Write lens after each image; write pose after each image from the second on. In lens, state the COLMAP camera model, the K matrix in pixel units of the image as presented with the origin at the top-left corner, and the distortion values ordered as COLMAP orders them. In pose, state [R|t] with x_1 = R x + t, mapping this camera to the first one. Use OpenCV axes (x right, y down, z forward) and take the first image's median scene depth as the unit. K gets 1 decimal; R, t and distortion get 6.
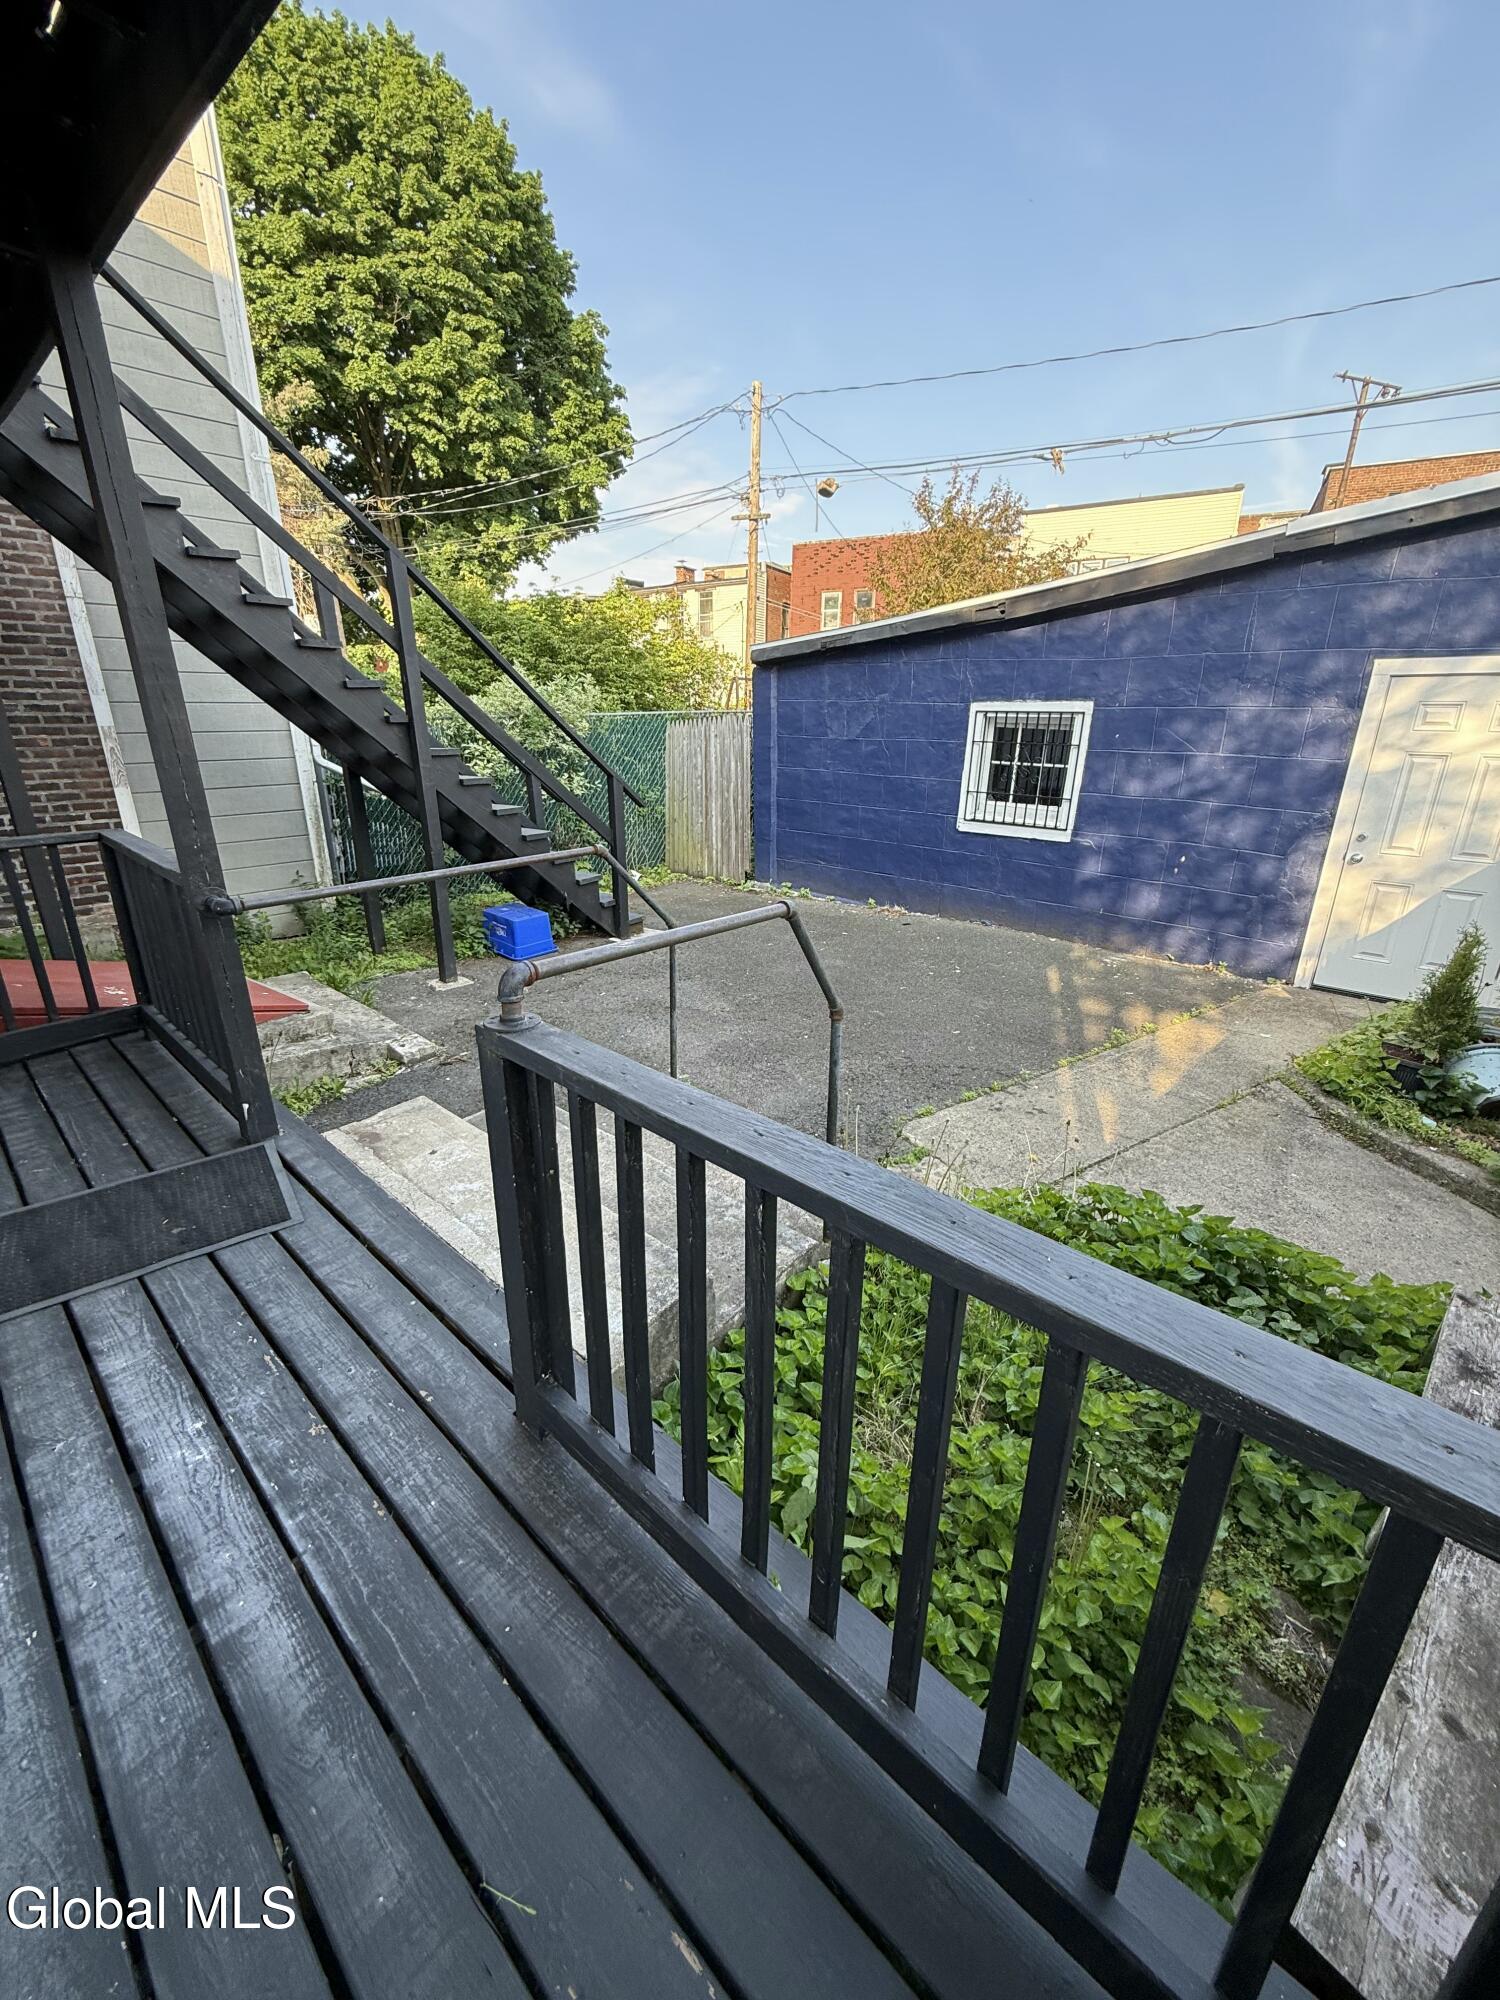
lens RADIAL K [[795.0, 0, 744.9], [0, 795.0, 994.9], [0, 0, 1]] dist [-0.000057, 0.000031]
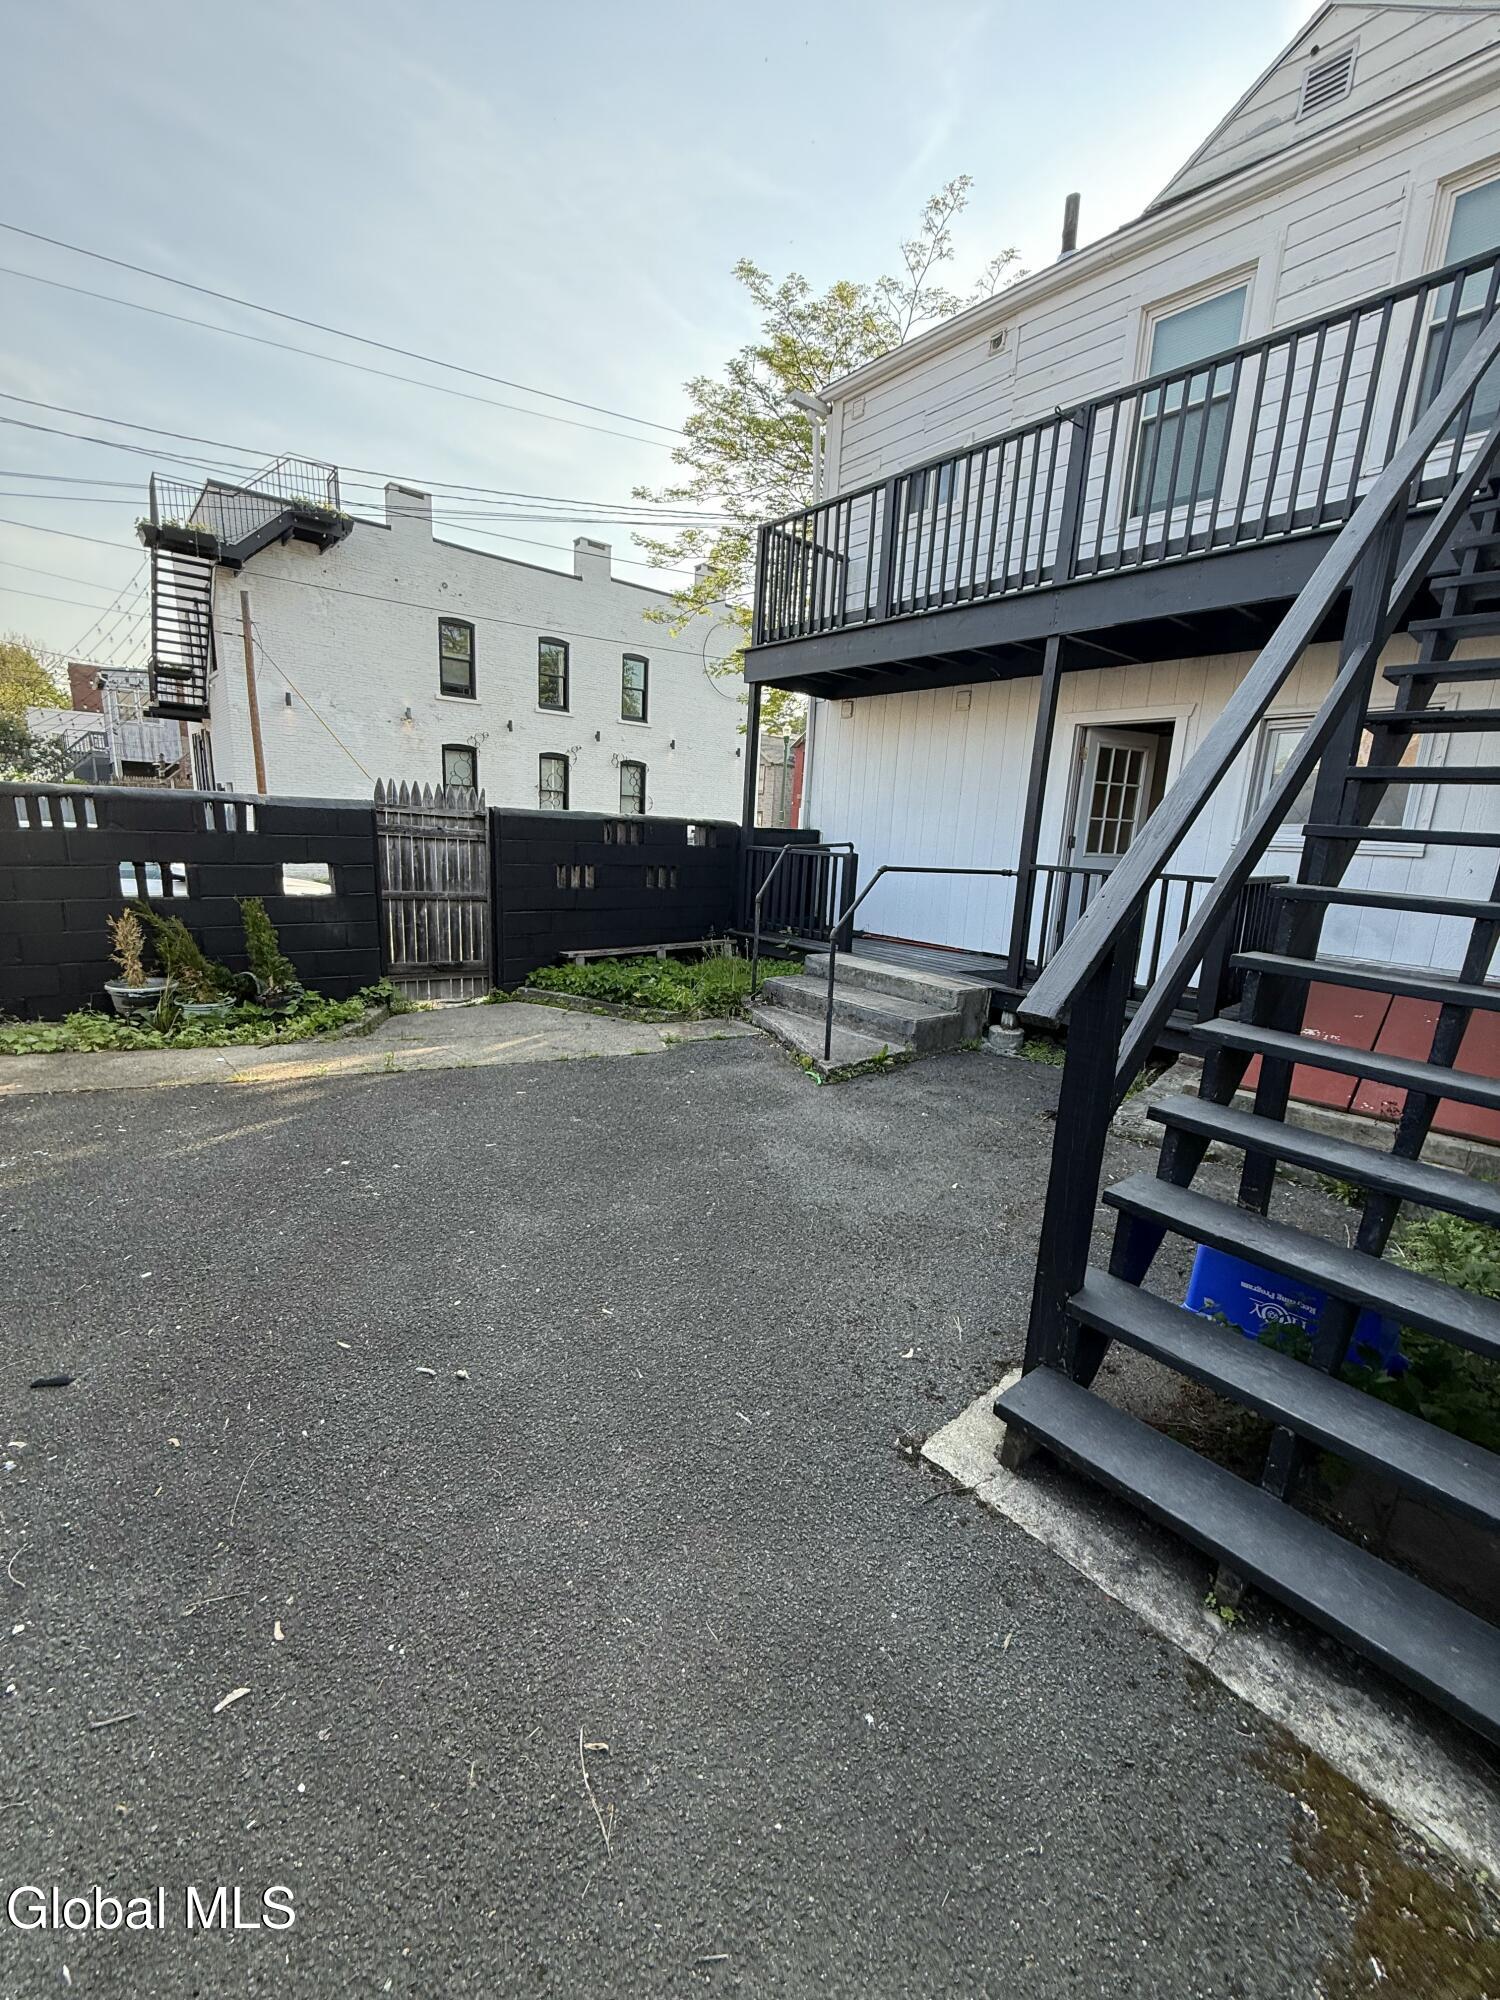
lens RADIAL K [[795.0, 0, 744.9], [0, 795.0, 994.9], [0, 0, 1]] dist [-0.000057, 0.000031]
pose [[-0.988984, -0.086050, 0.120440, -0.015320], [-0.011041, 0.854283, 0.519691, -0.093796], [-0.147609, 0.512637, -0.845822, 0.300660]]
